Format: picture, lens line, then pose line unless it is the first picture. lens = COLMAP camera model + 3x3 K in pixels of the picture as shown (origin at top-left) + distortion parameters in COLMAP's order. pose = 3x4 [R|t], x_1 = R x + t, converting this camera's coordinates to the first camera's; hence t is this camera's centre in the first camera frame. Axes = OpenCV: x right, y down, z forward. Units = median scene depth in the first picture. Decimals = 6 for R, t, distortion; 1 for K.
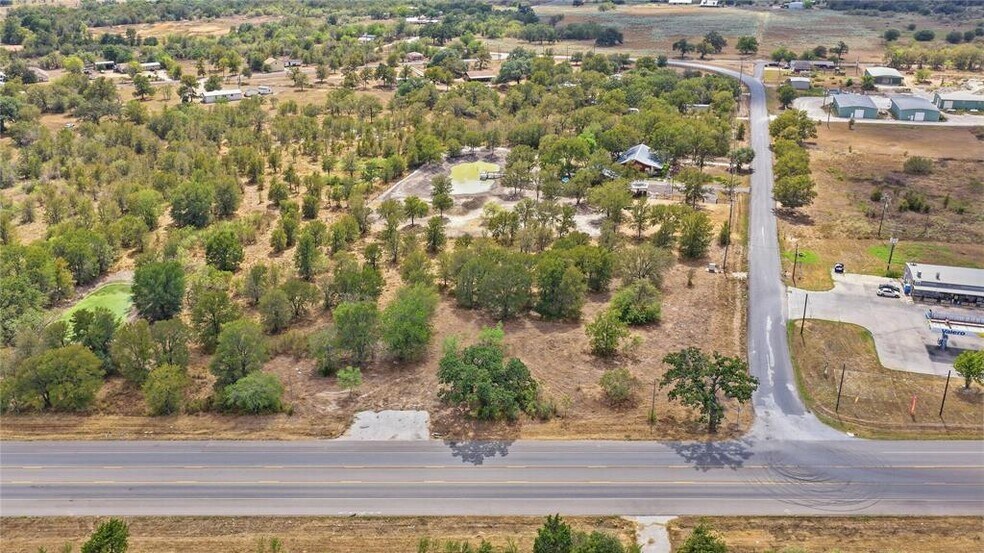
lens RADIAL K [[820.0, 0, 492.0], [0, 820.0, 276.5], [0, 0, 1]] dist [-0.013224, 0.043122]
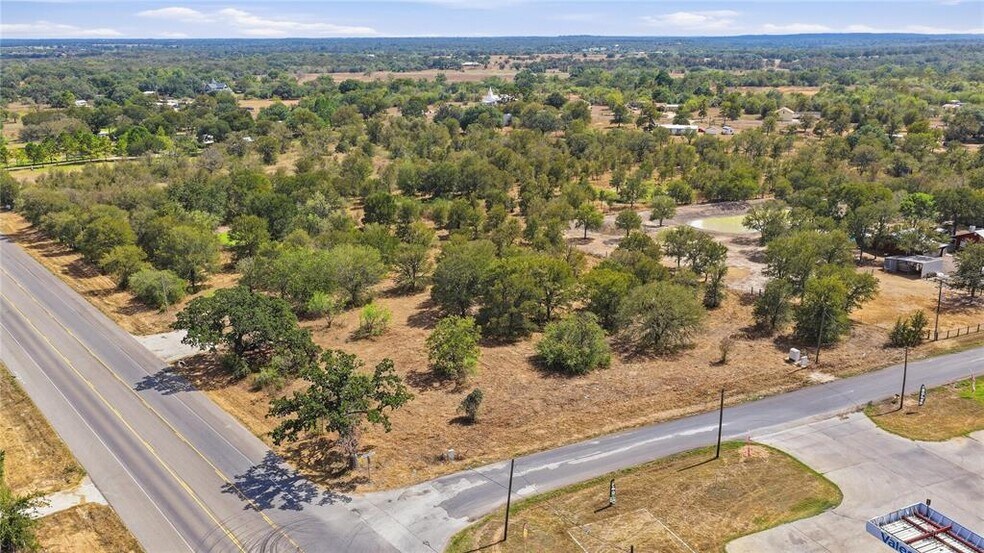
lens RADIAL K [[820.0, 0, 492.0], [0, 820.0, 276.5], [0, 0, 1]] dist [-0.013224, 0.043122]
pose [[0.657103, 0.214078, -0.722763, 0.560843], [-0.284850, 0.958250, 0.024856, -0.017867], [0.697909, 0.189546, 0.690649, 0.396490]]
